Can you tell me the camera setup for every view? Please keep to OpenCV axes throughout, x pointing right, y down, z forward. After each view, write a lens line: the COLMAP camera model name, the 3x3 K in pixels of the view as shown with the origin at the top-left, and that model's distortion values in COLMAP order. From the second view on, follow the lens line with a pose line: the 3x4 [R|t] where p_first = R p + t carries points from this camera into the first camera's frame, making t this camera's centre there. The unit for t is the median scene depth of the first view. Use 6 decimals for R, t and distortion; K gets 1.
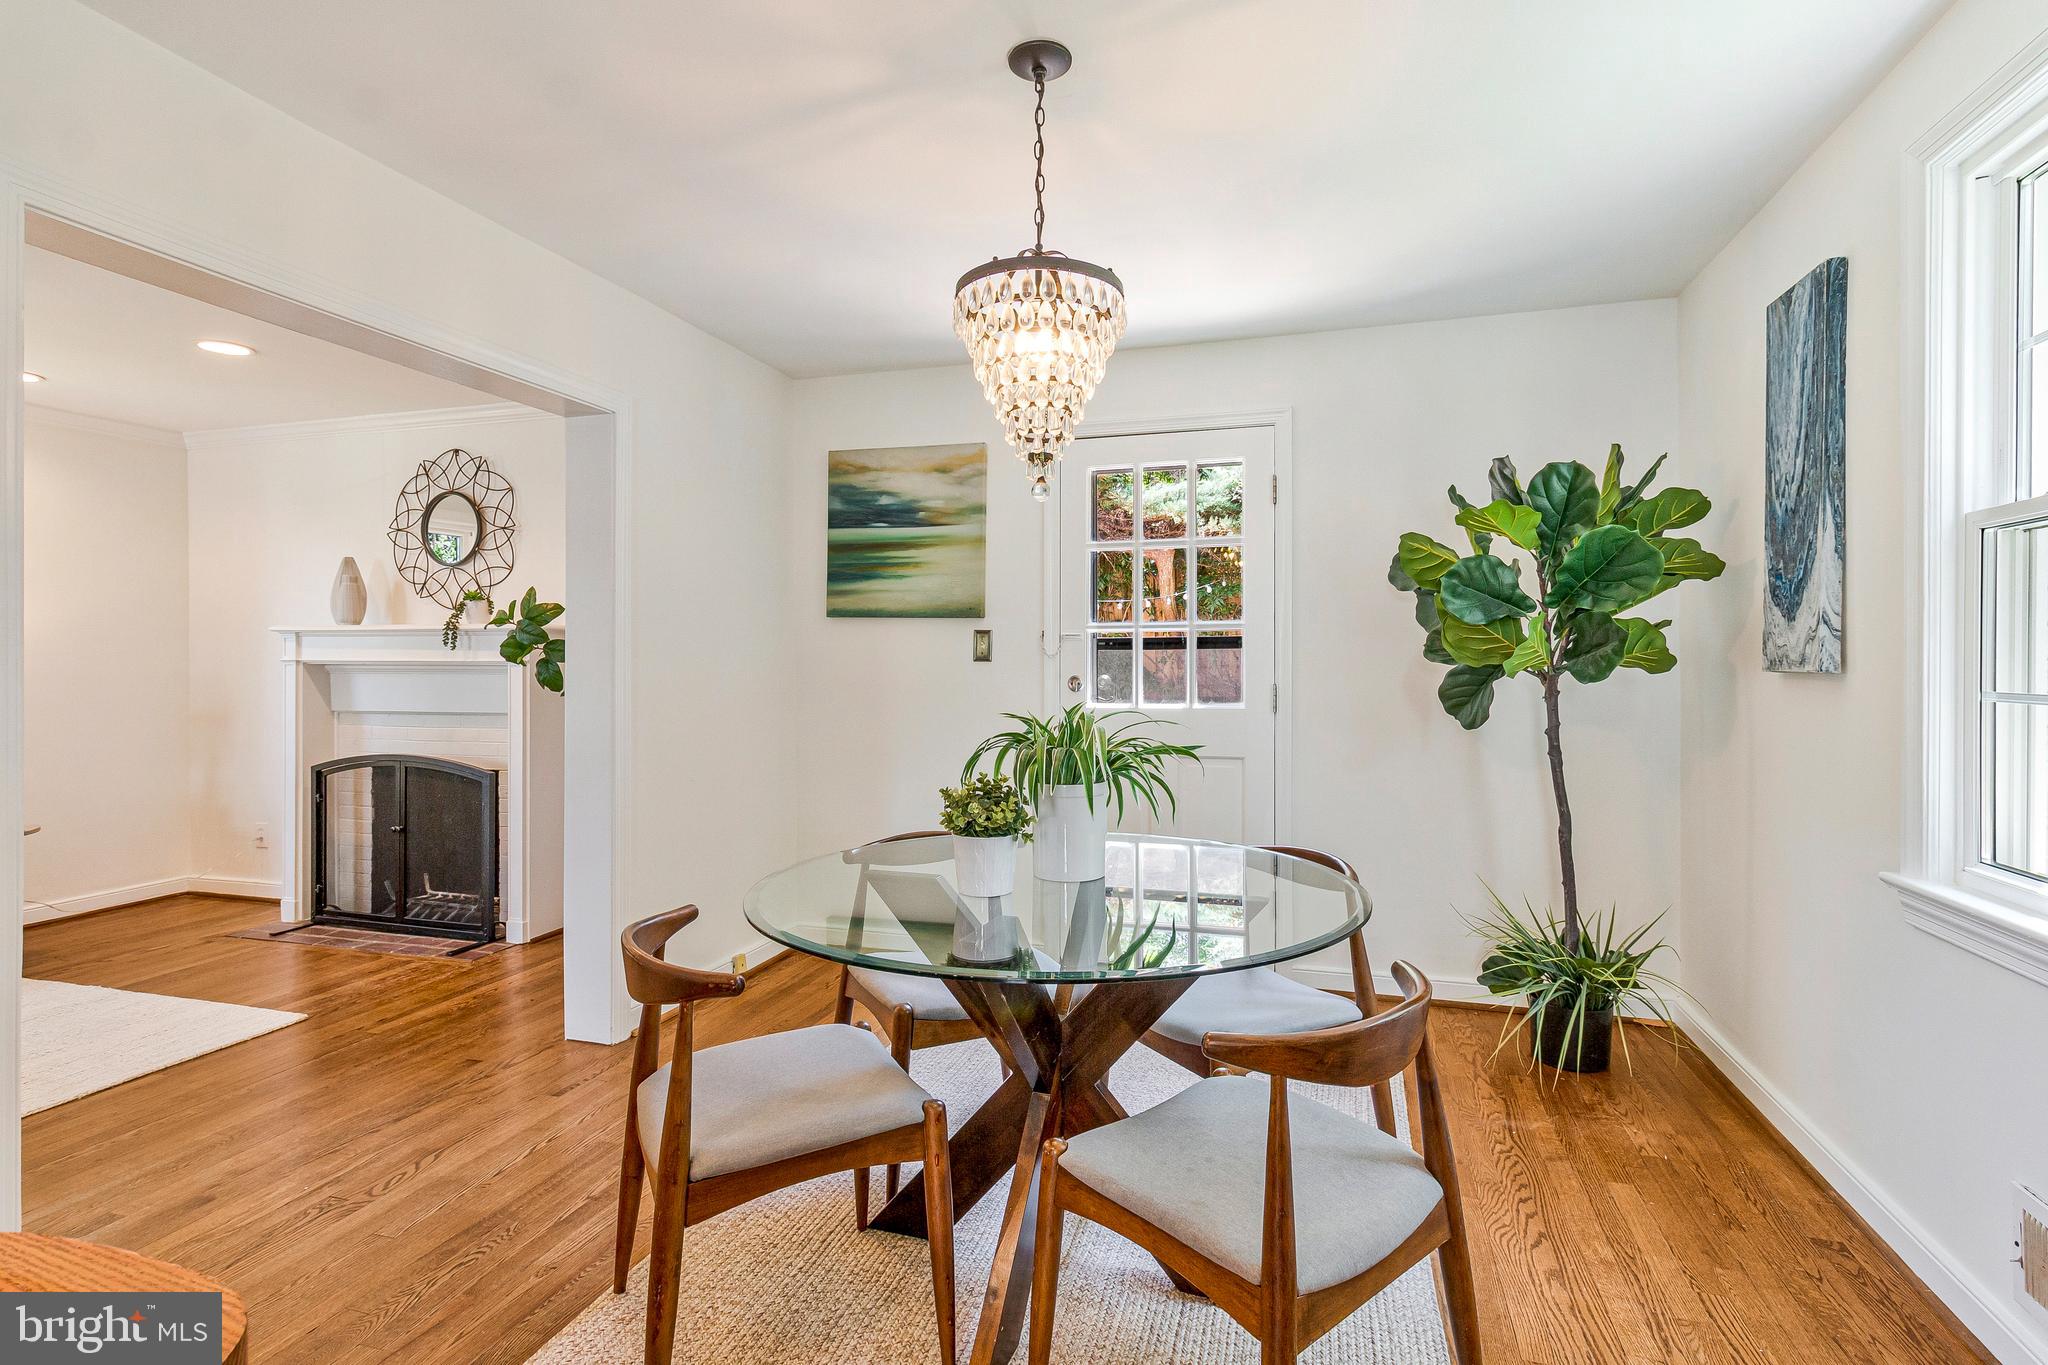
lens RADIAL K [[970.8, 0, 1040.6], [0, 970.8, 676.7], [0, 0, 1]] dist [0.002994, 0.000248]
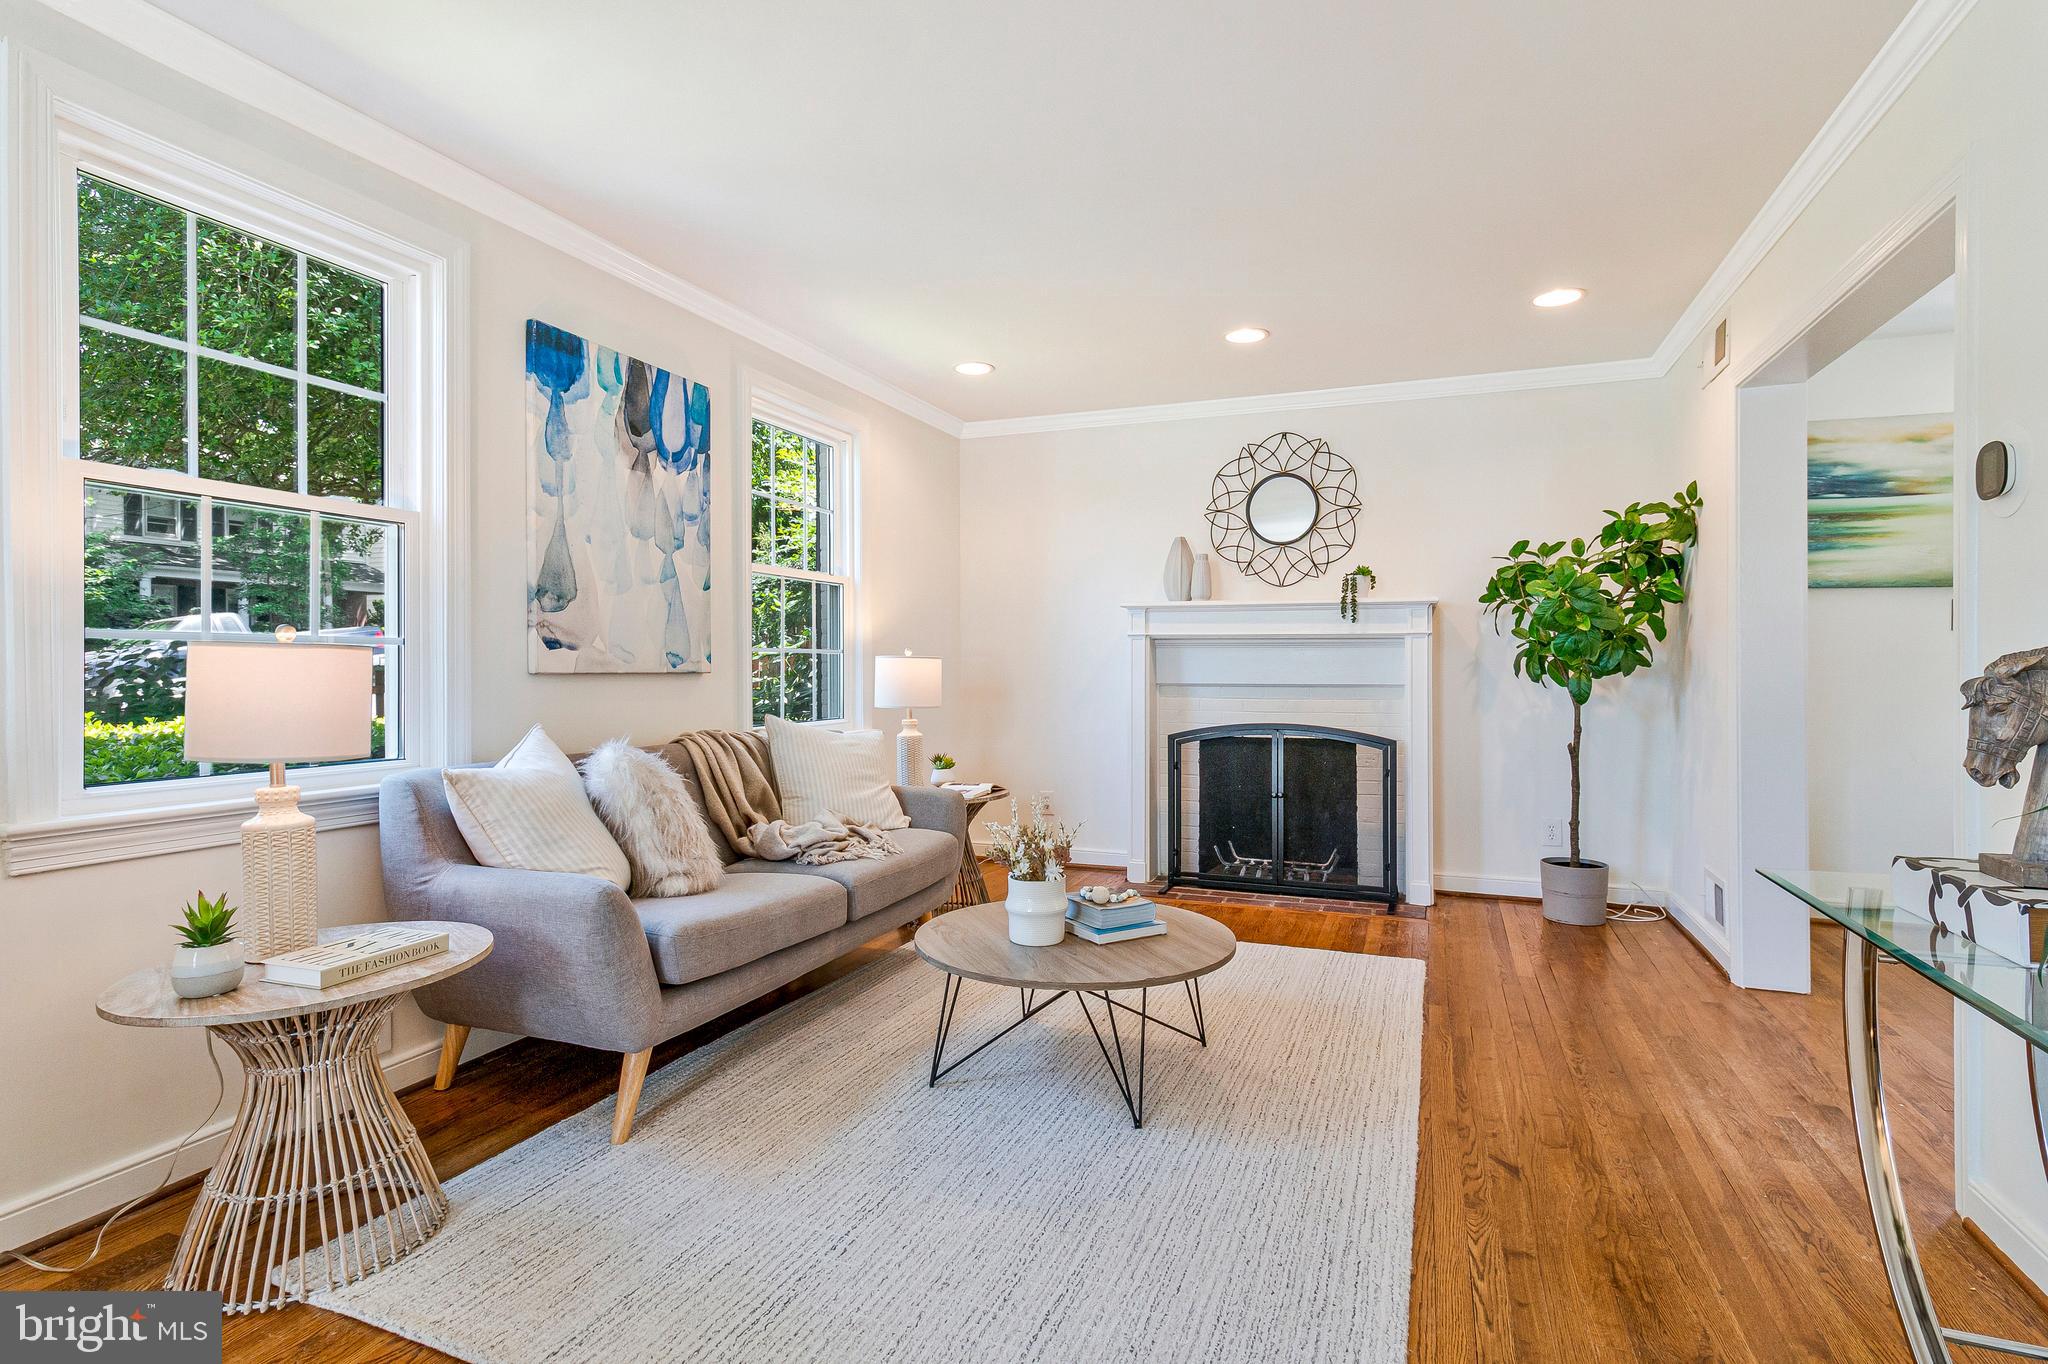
lens RADIAL K [[970.8, 0, 993.9], [0, 970.8, 672.8], [0, 0, 1]] dist [0.002994, 0.000248]
pose [[0.996844, 0.002091, -0.079361, -1.211997], [-0.002442, 0.999988, -0.004333, 0.041532], [0.079351, 0.004513, 0.996837, -0.088041]]
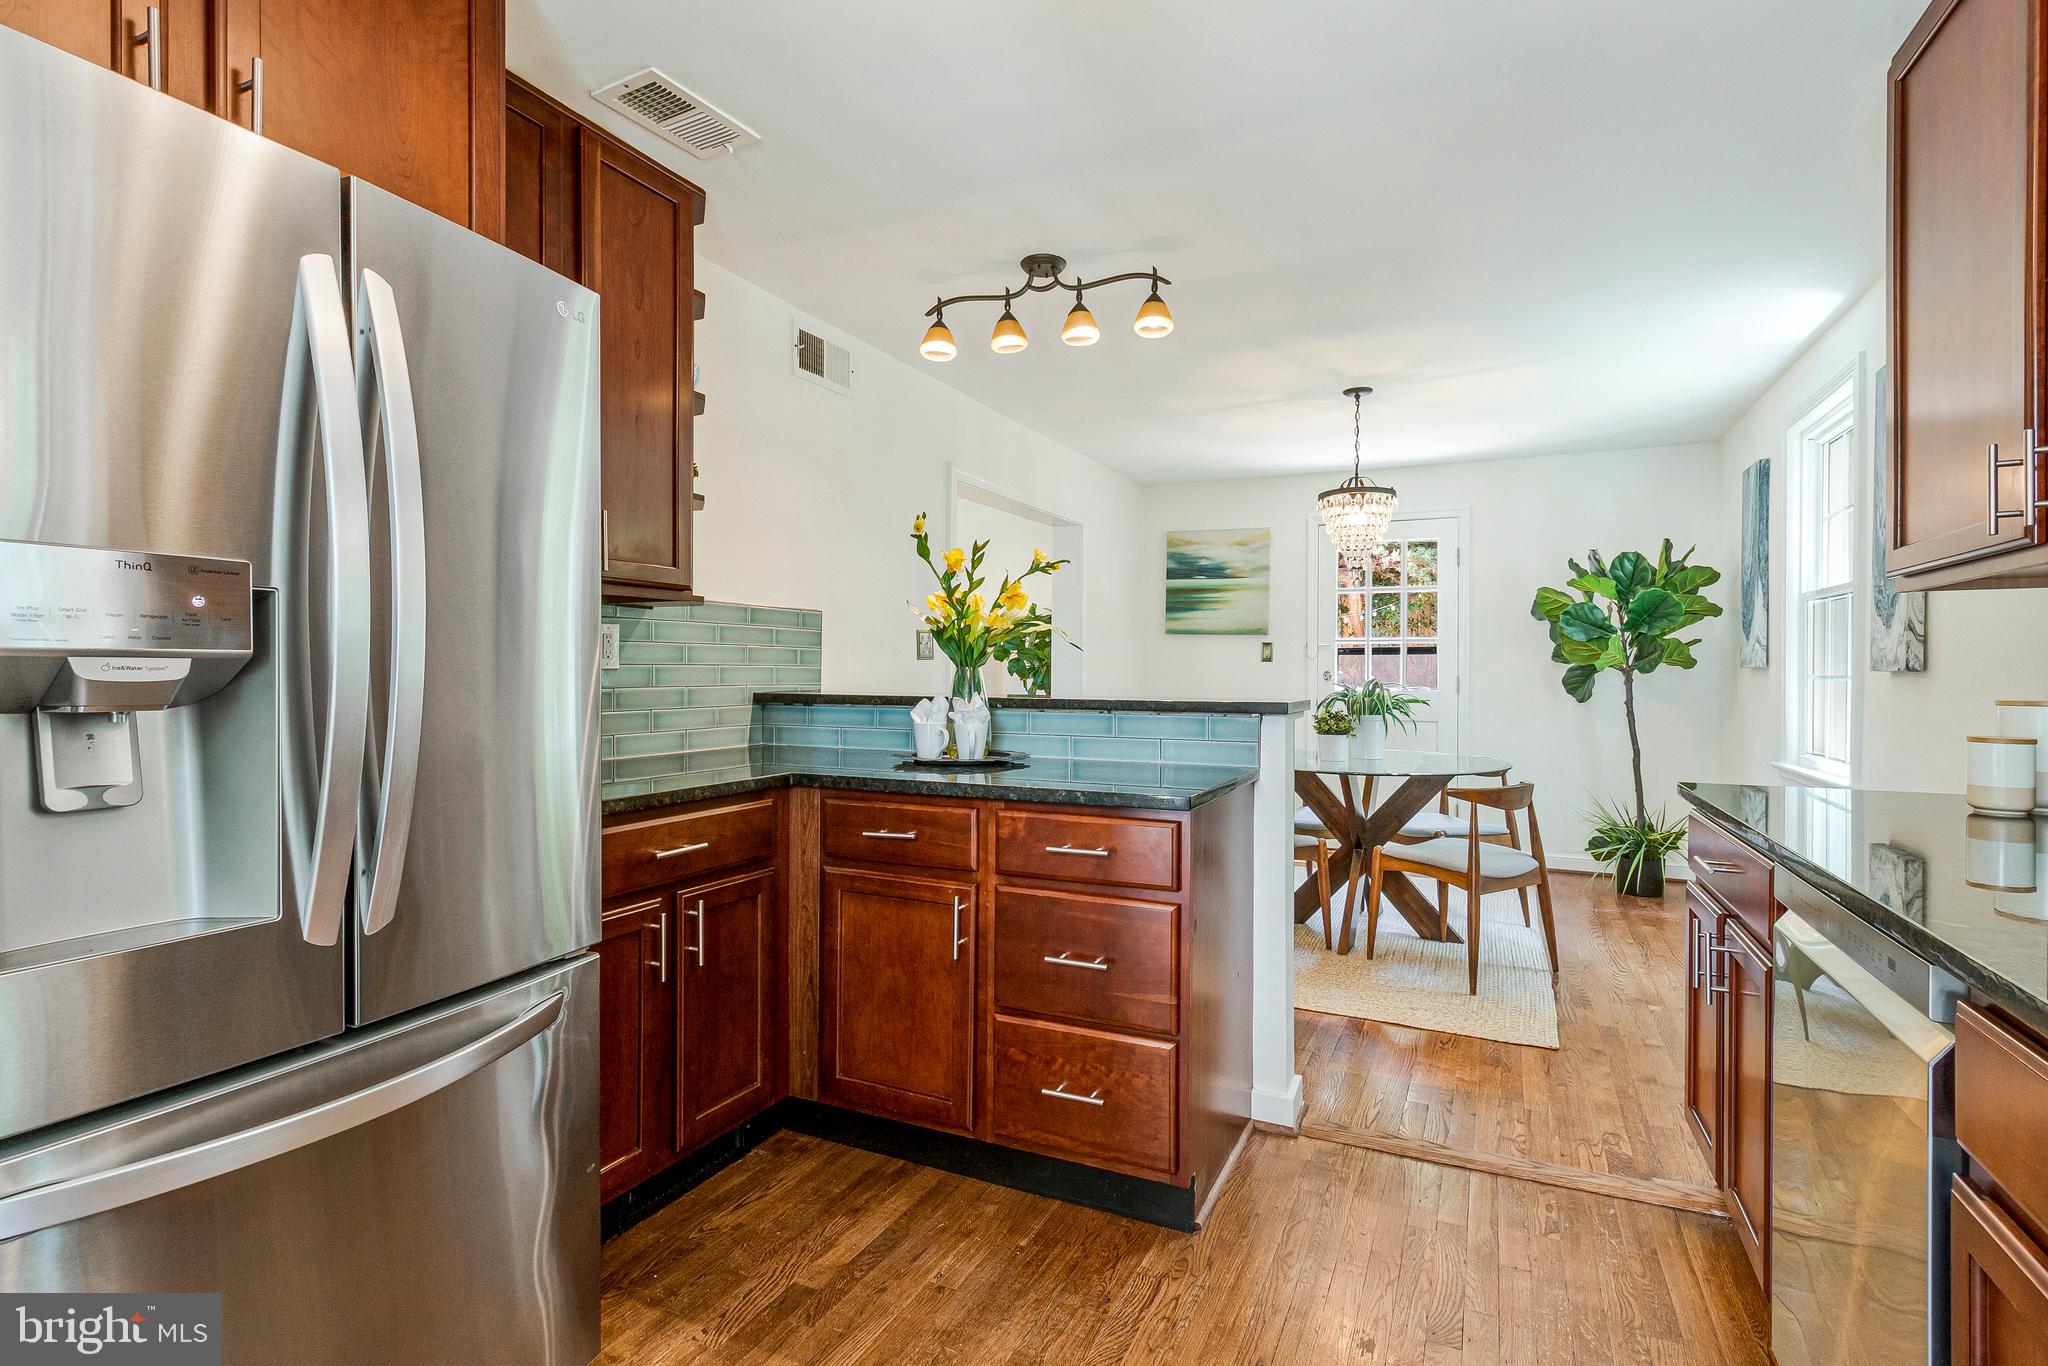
lens RADIAL K [[970.8, 0, 1039.8], [0, 970.8, 678.1], [0, 0, 1]] dist [0.002994, 0.000248]
pose [[0.989002, 0.007229, -0.147727, -0.237234], [-0.007955, 0.999959, -0.004328, 0.026034], [0.147690, 0.005456, 0.989019, -0.800556]]
